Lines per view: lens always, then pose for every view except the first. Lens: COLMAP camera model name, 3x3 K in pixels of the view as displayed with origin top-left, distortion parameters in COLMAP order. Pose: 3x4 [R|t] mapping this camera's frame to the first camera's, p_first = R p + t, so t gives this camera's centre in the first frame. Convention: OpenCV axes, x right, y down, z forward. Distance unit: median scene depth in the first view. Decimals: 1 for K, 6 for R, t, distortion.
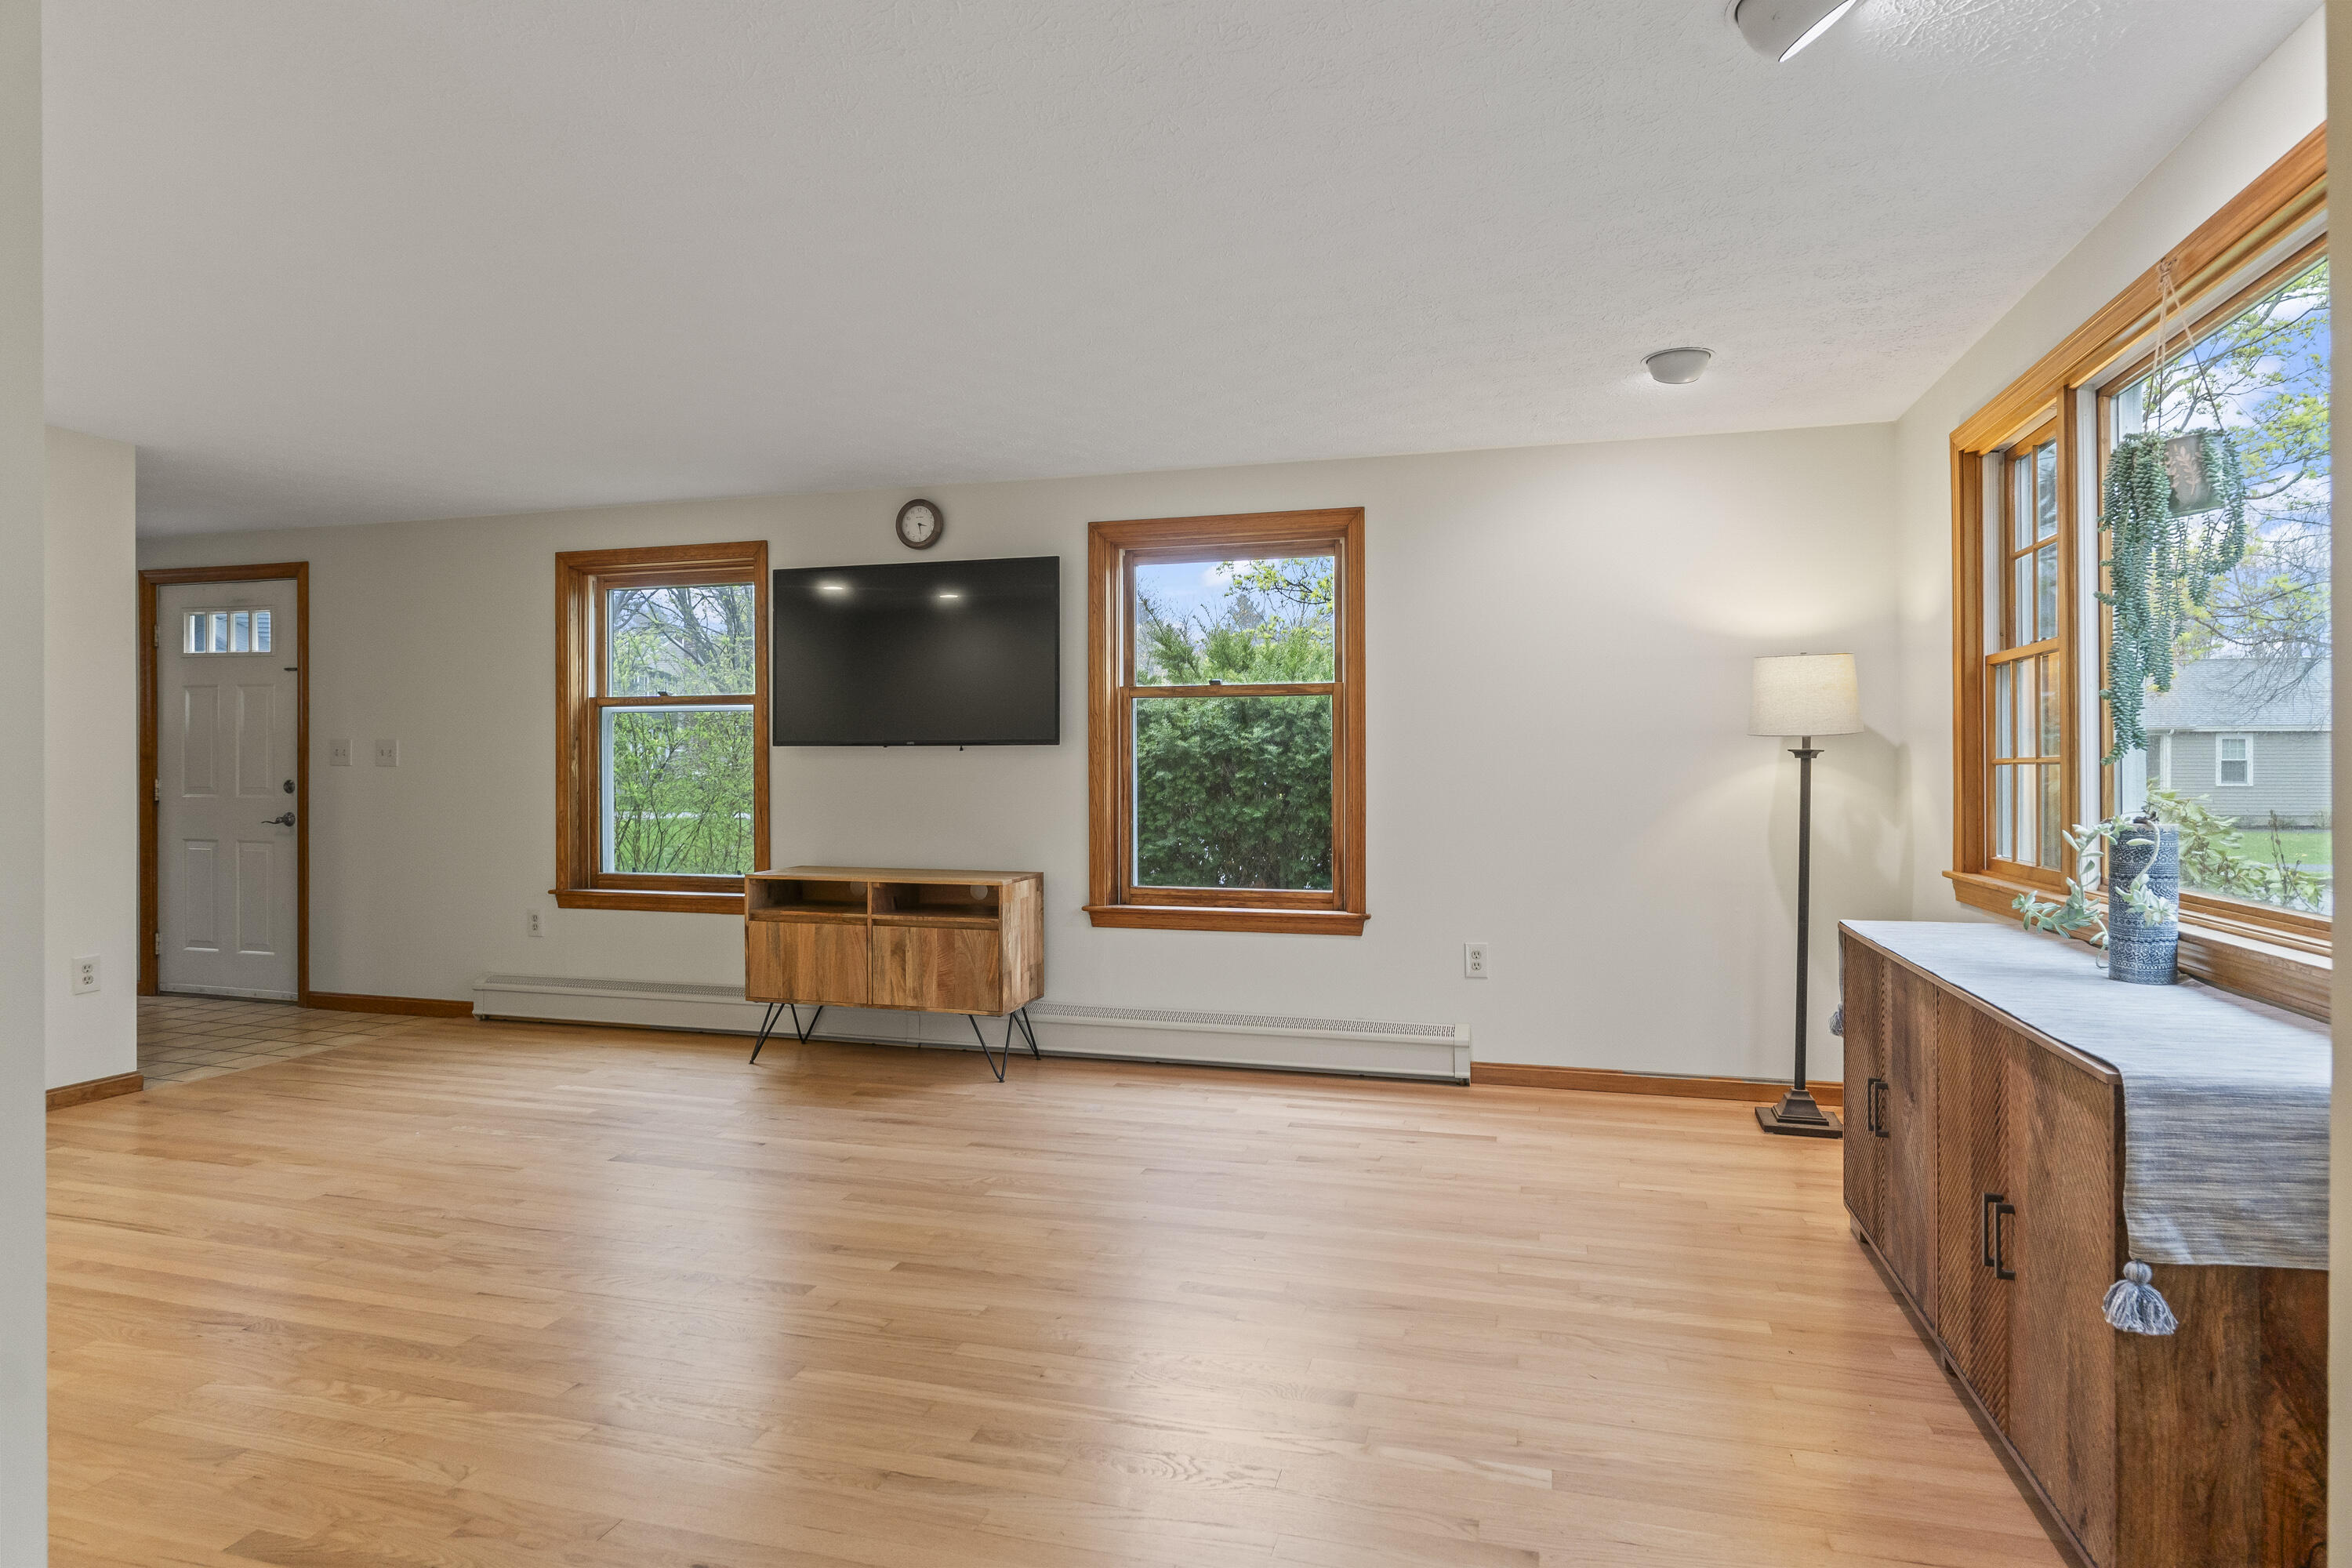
lens RADIAL K [[1287.7, 0, 1173.2], [0, 1287.7, 774.4], [0, 0, 1]] dist [-0.008597, 0.000196]
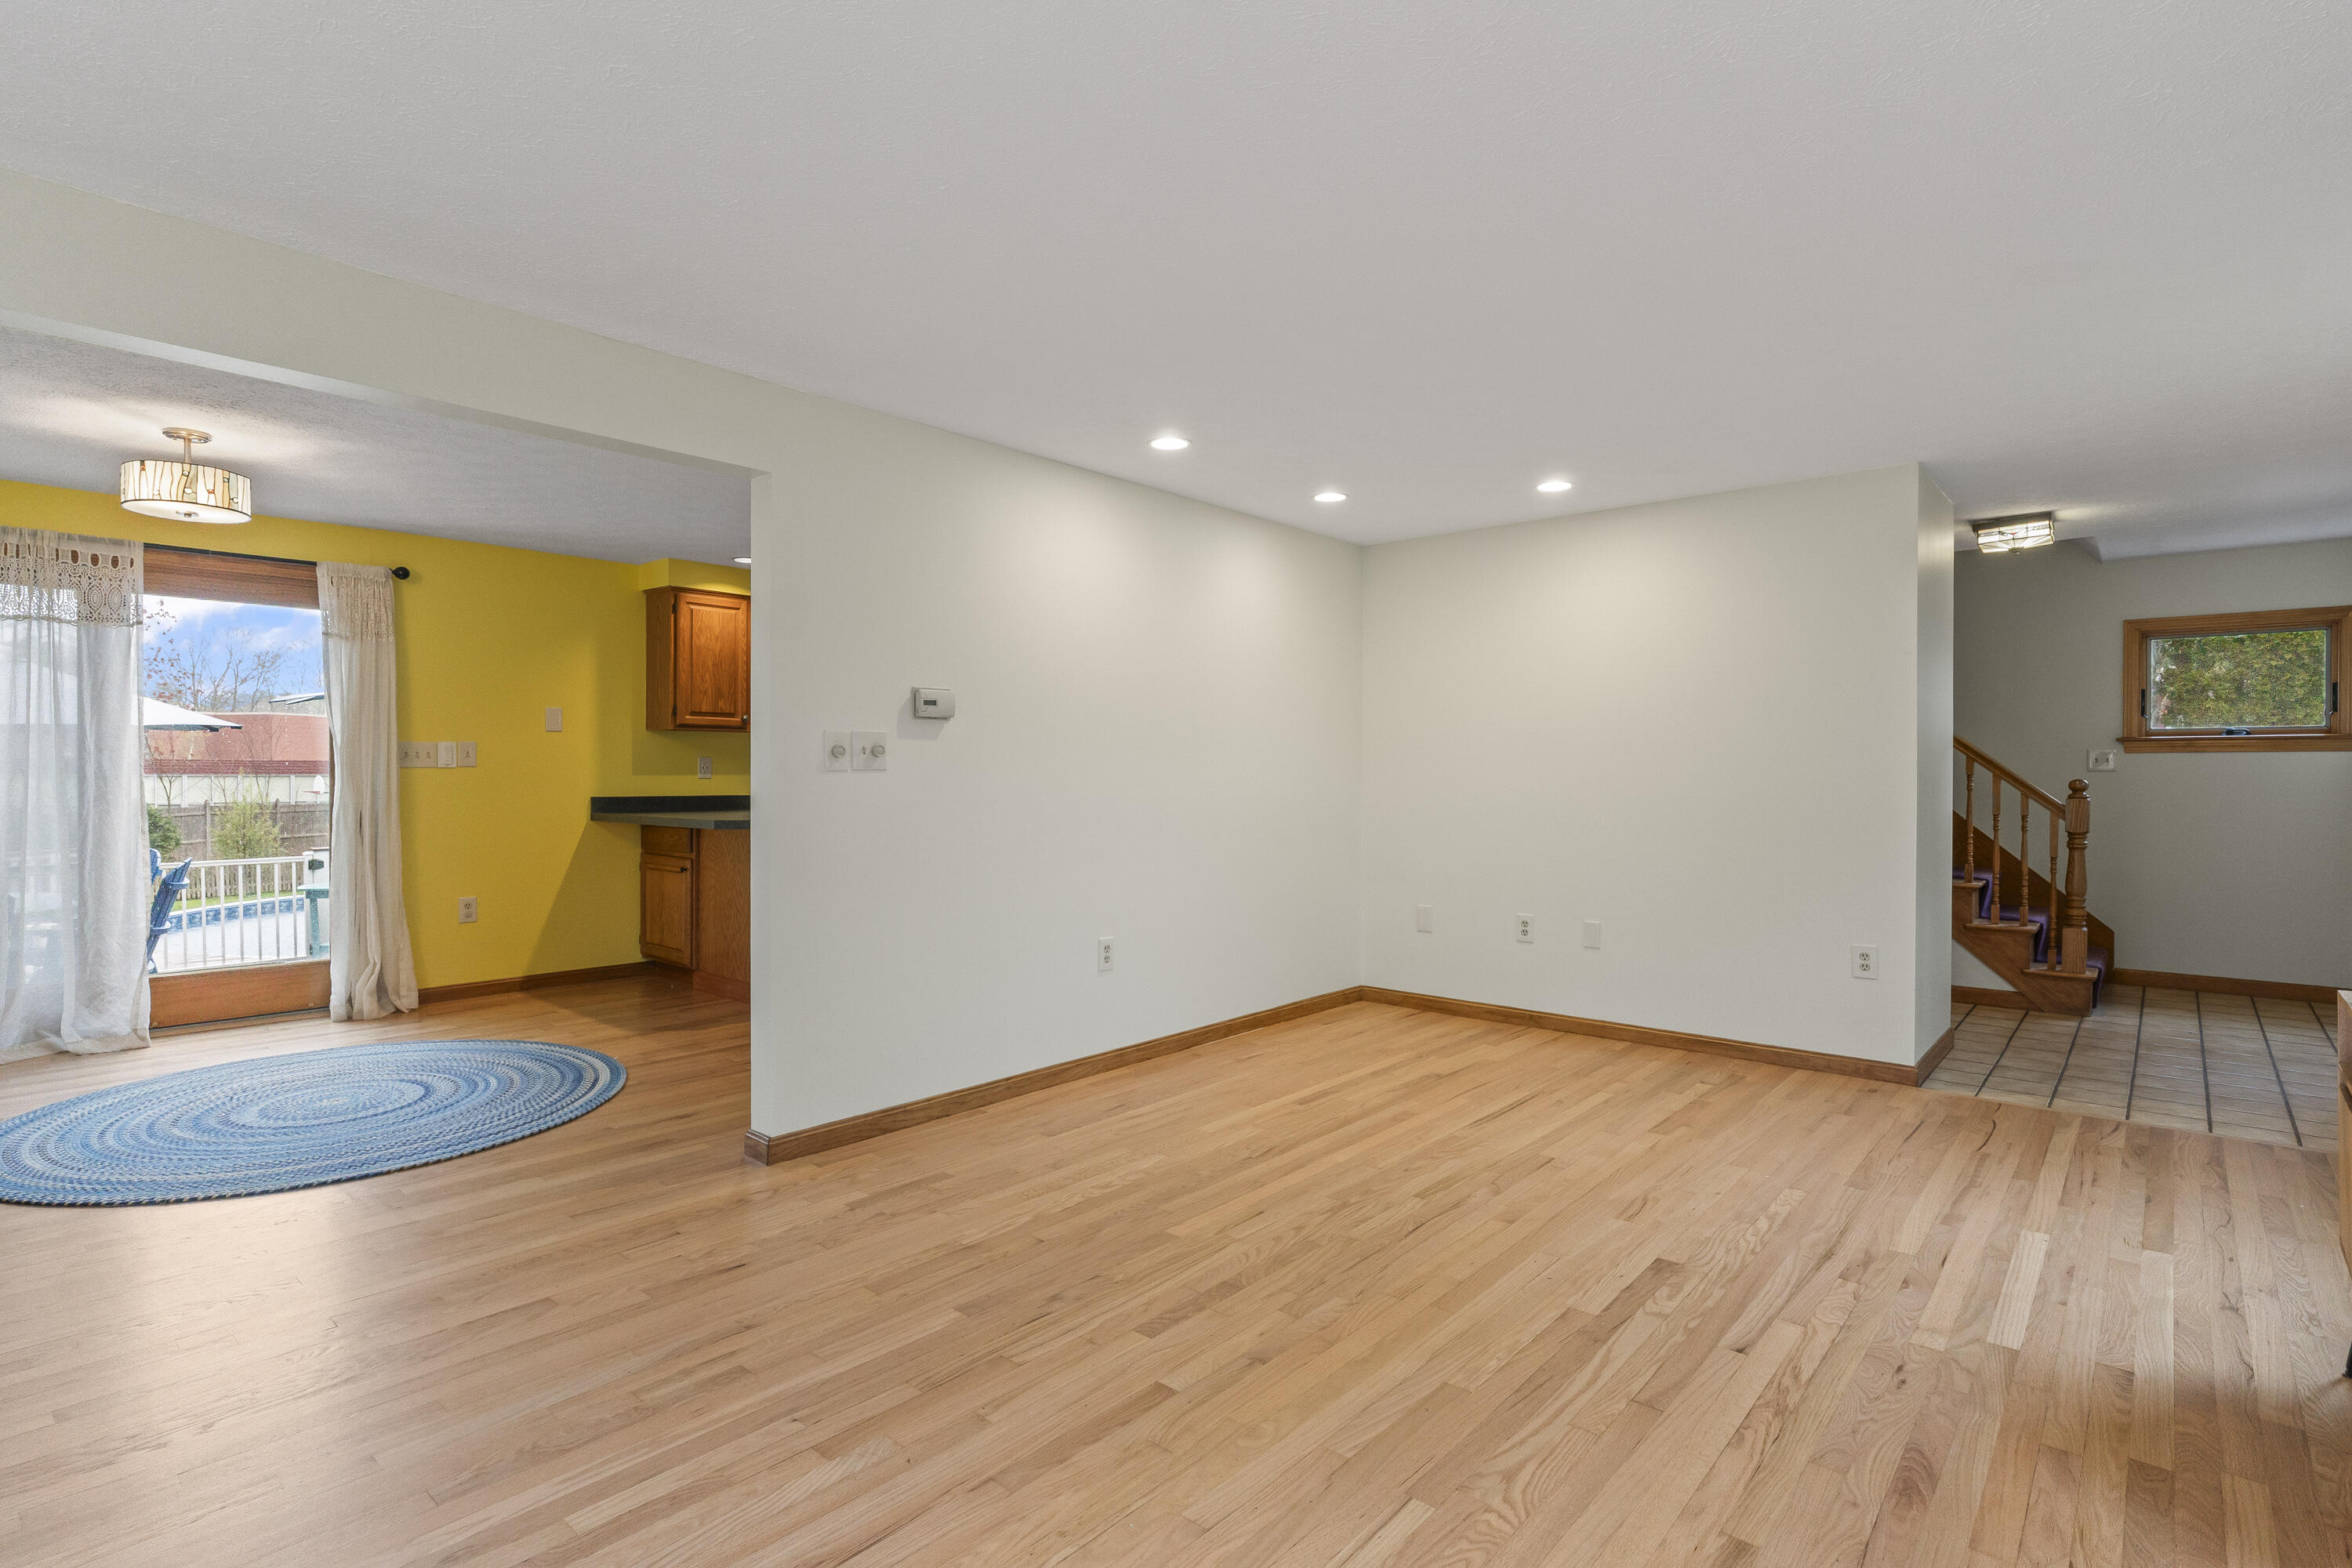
lens RADIAL K [[1157.4, 0, 1184.1], [0, 1157.4, 774.8], [0, 0, 1]] dist [-0.006217, 0.000820]
pose [[-0.432902, -0.002072, -0.901438, 0.244933], [-0.007612, 0.999970, 0.001357, -0.001138], [0.901409, 0.007449, -0.432905, 0.745456]]
